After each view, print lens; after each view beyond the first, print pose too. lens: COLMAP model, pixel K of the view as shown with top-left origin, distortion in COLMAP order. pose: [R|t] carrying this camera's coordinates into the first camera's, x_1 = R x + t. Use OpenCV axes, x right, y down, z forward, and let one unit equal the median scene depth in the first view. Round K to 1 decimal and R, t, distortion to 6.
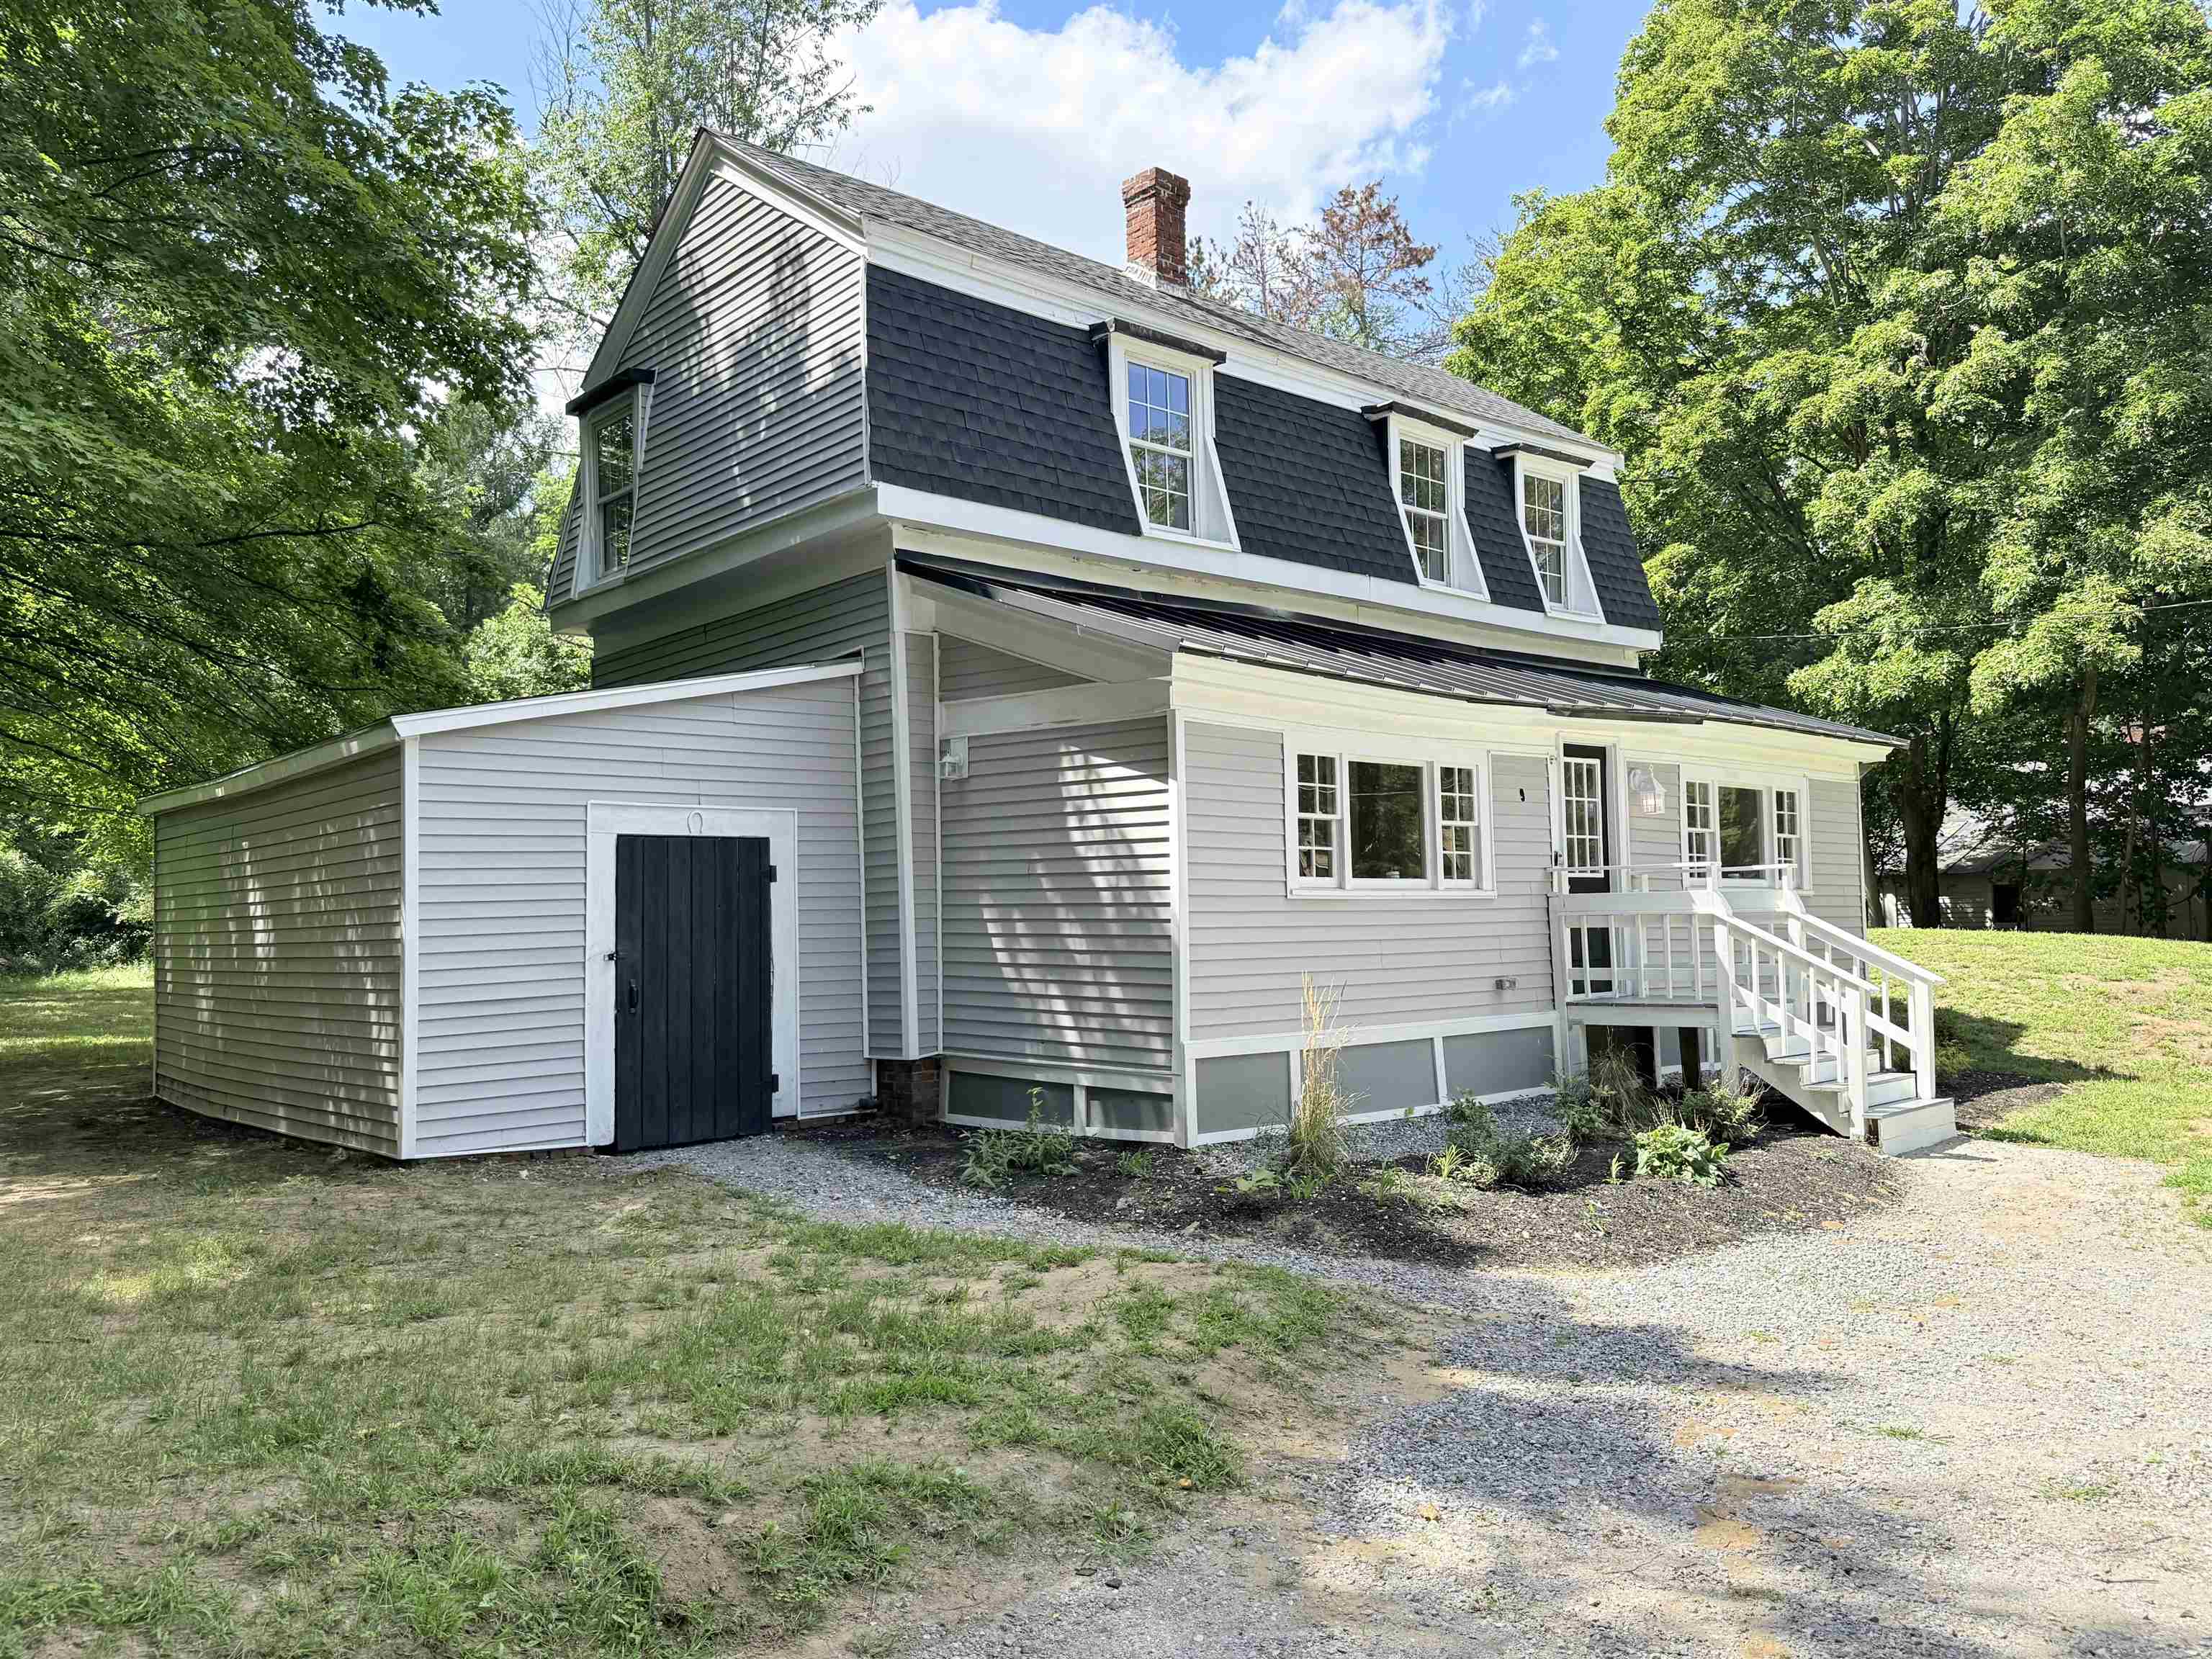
lens RADIAL K [[1637.1, 0, 1100.2], [0, 1637.1, 840.0], [0, 0, 1]] dist [0.133063, -0.222374]
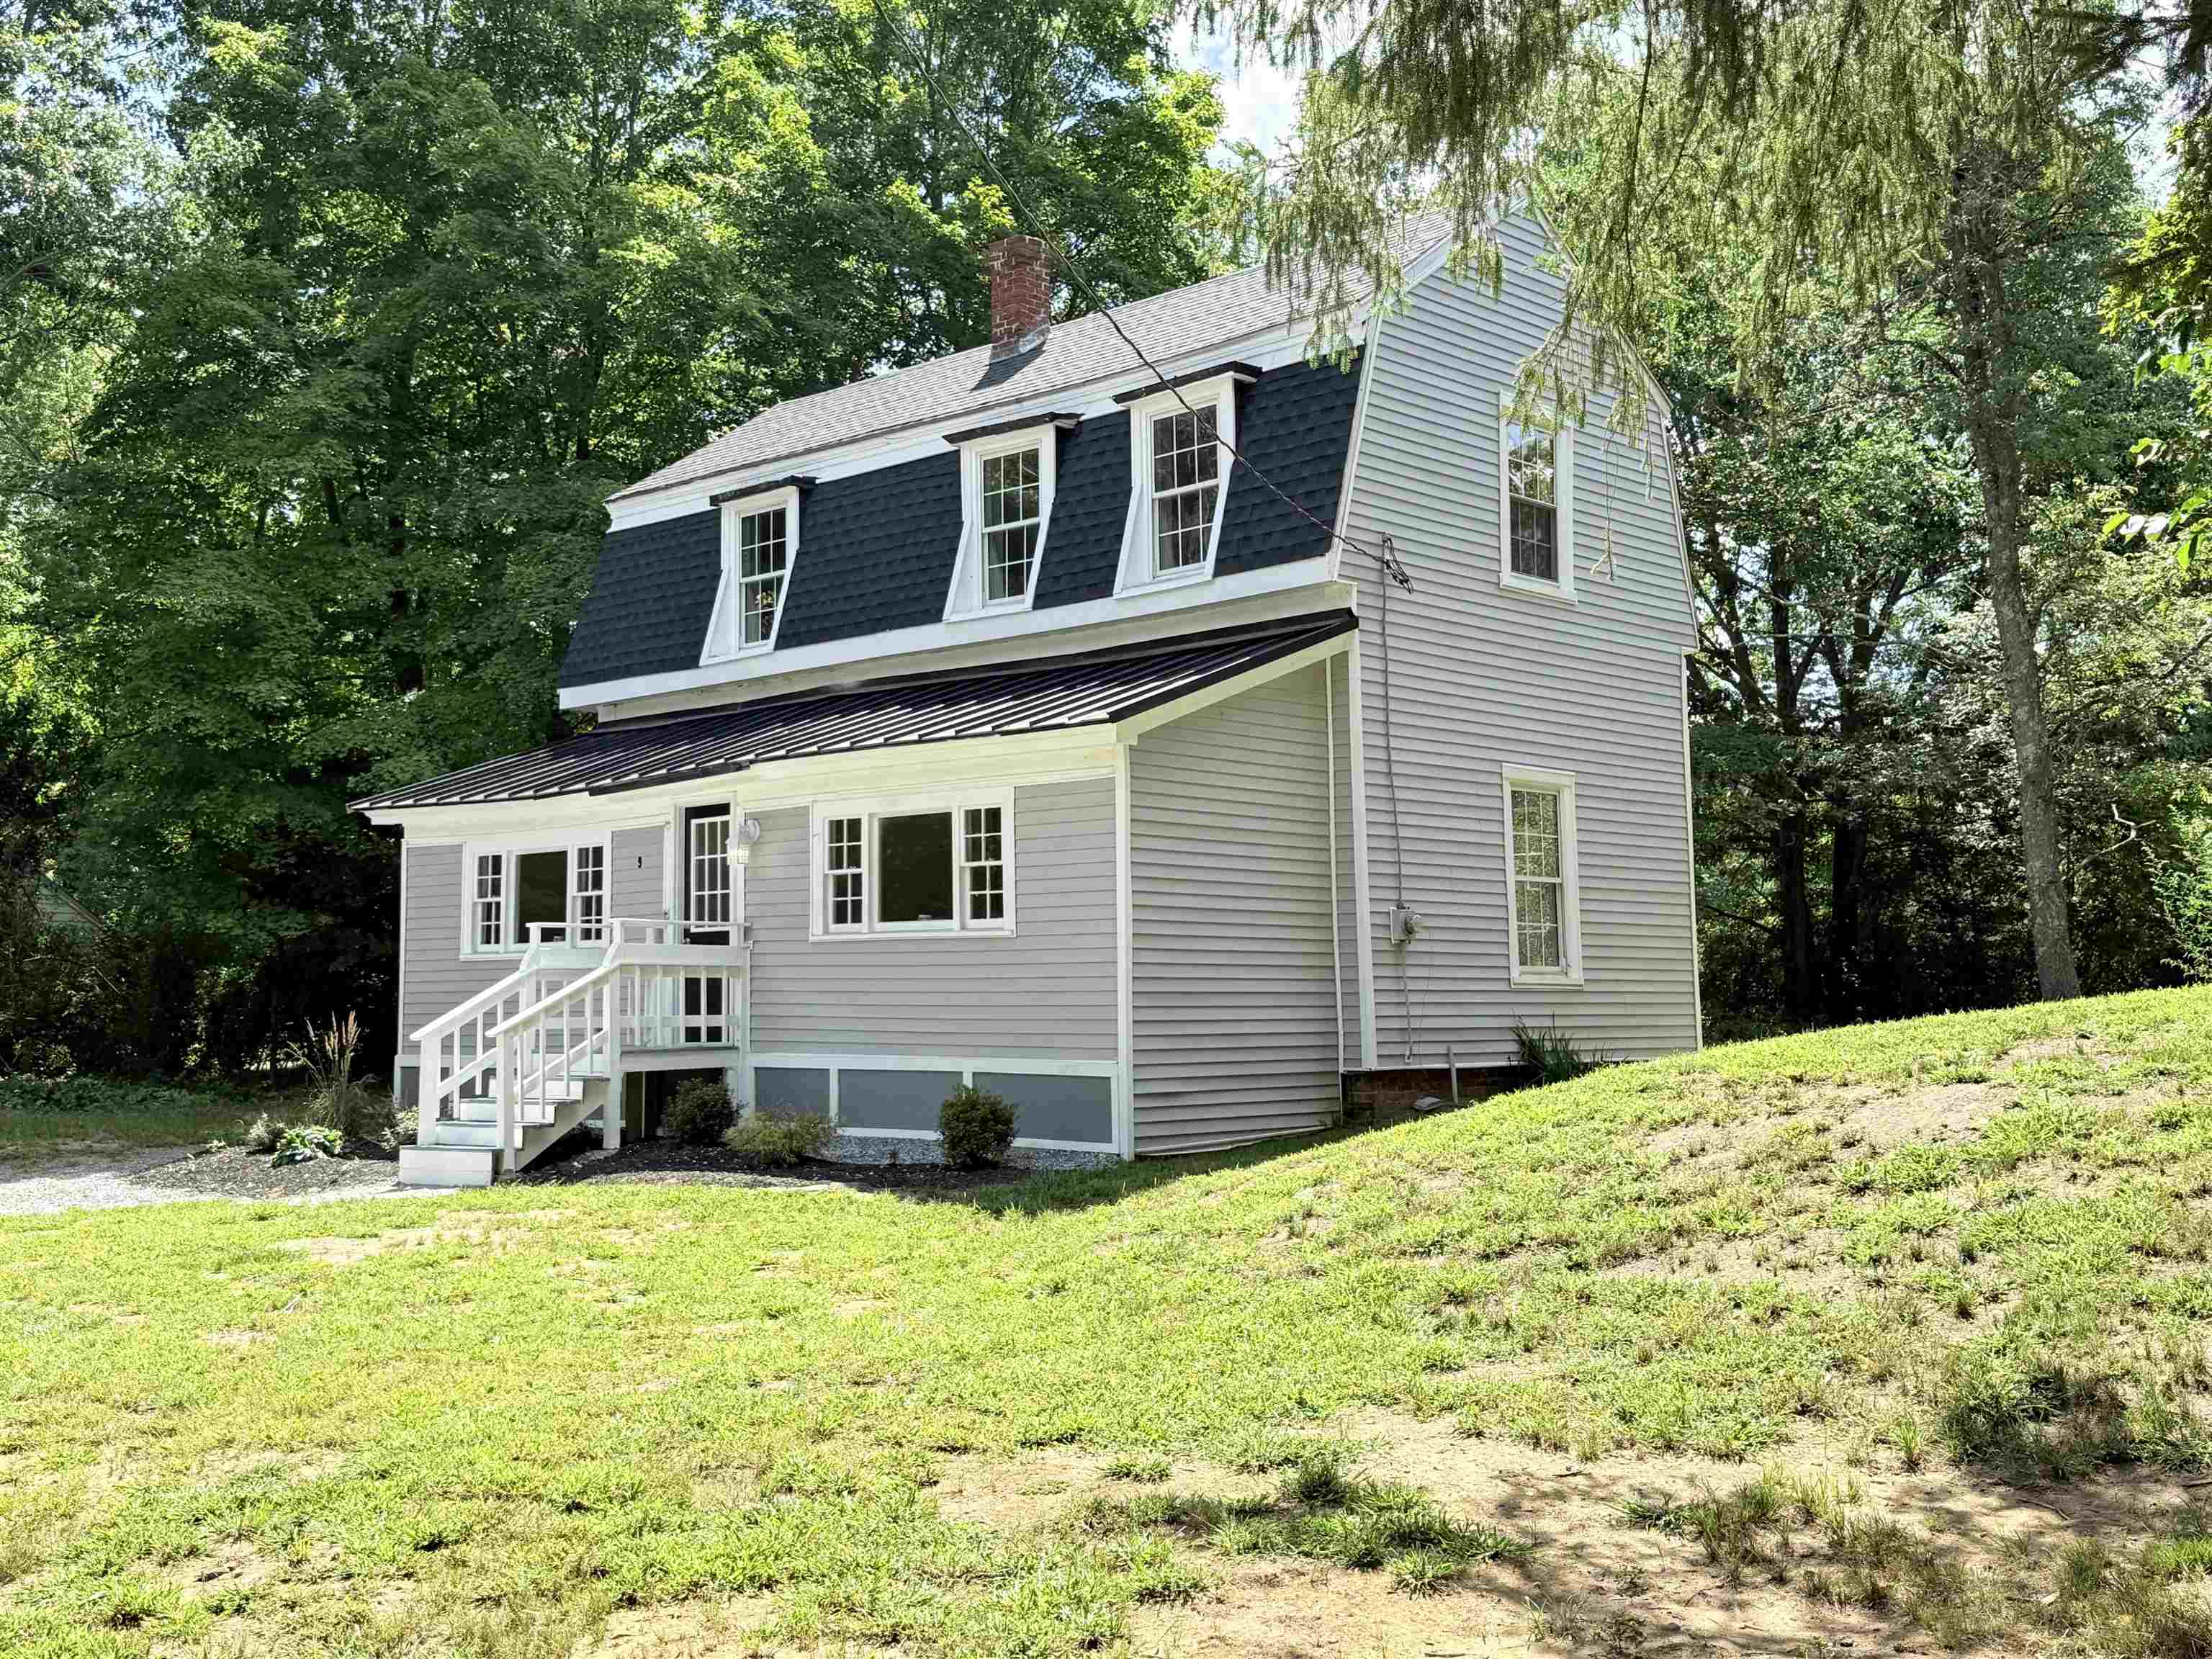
lens RADIAL K [[2320.1, 0, 1106.0], [0, 2320.1, 829.5], [0, 0, 1]] dist [0.197693, -0.426444]
pose [[0.093135, -0.059489, -0.993875, 2.122278], [0.056657, 0.996913, -0.054362, 0.062817], [0.994040, -0.051247, 0.096218, 1.315999]]
